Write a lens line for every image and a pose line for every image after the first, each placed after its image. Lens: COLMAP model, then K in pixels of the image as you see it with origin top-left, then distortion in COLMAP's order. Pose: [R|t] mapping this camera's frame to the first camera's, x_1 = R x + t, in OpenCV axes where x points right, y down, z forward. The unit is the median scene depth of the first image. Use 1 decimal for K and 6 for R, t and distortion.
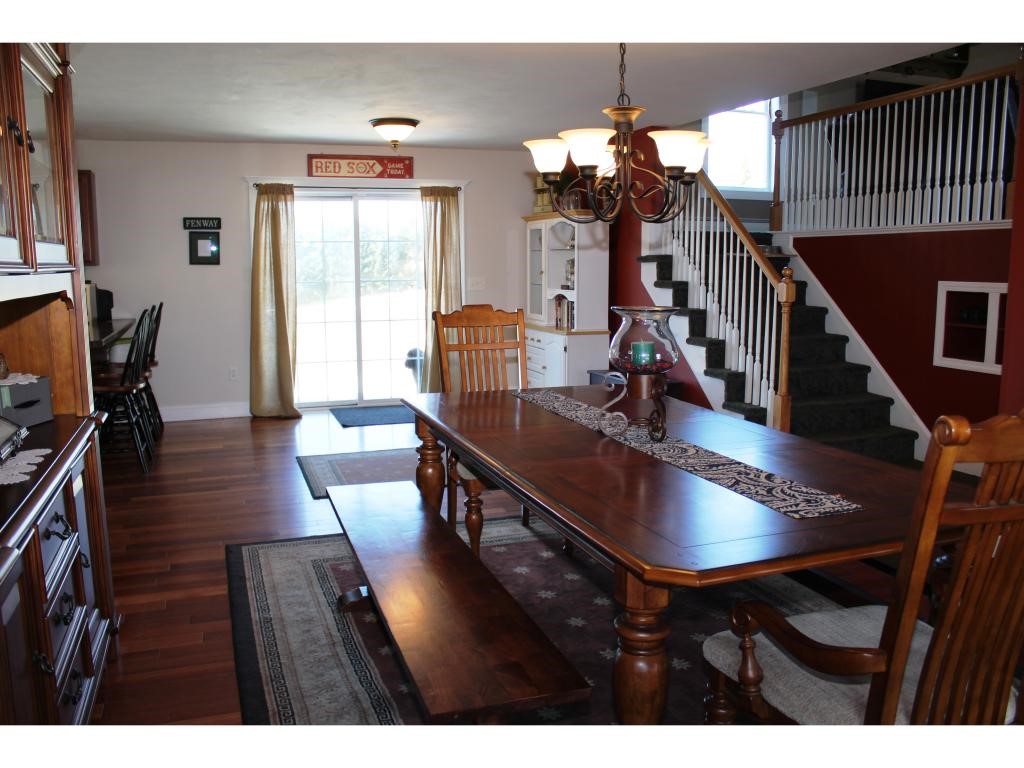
lens RADIAL K [[853.8, 0, 511.4], [0, 853.8, 380.6], [0, 0, 1]] dist [-0.068401, 0.023320]
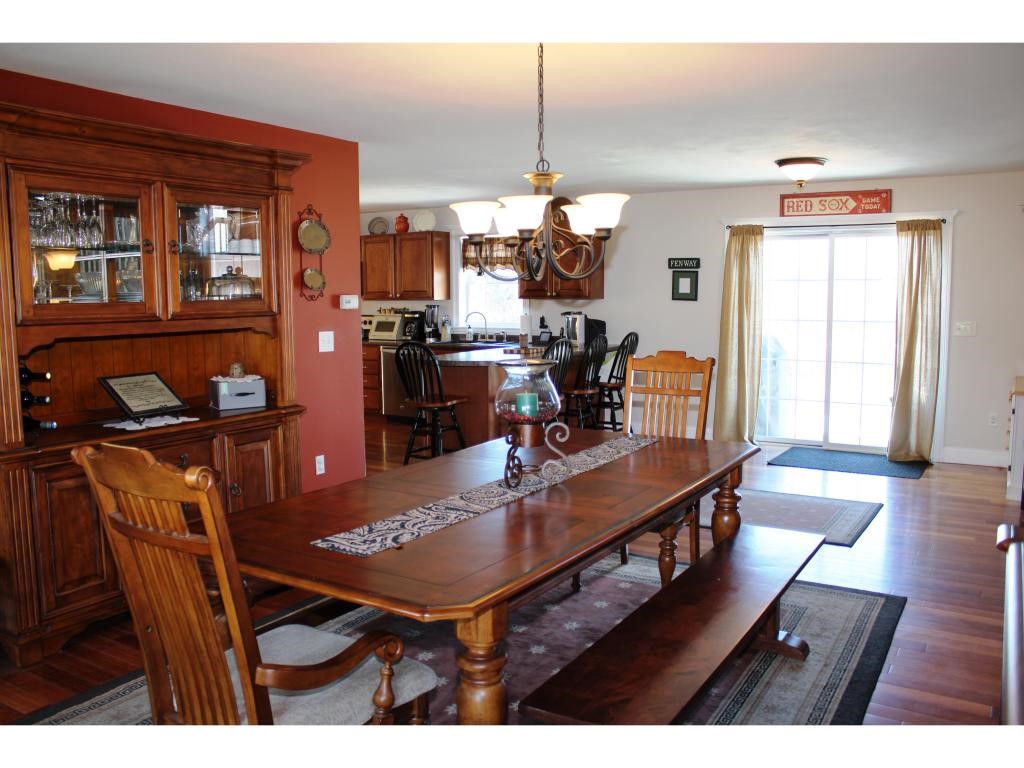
lens RADIAL K [[853.8, 0, 512.4], [0, 853.8, 387.2], [0, 0, 1]] dist [-0.068401, 0.023320]
pose [[0.621533, 0.096288, -0.777448, 0.373971], [-0.113304, 0.993032, 0.032407, -0.032908], [0.775151, 0.067946, 0.628111, 0.122530]]
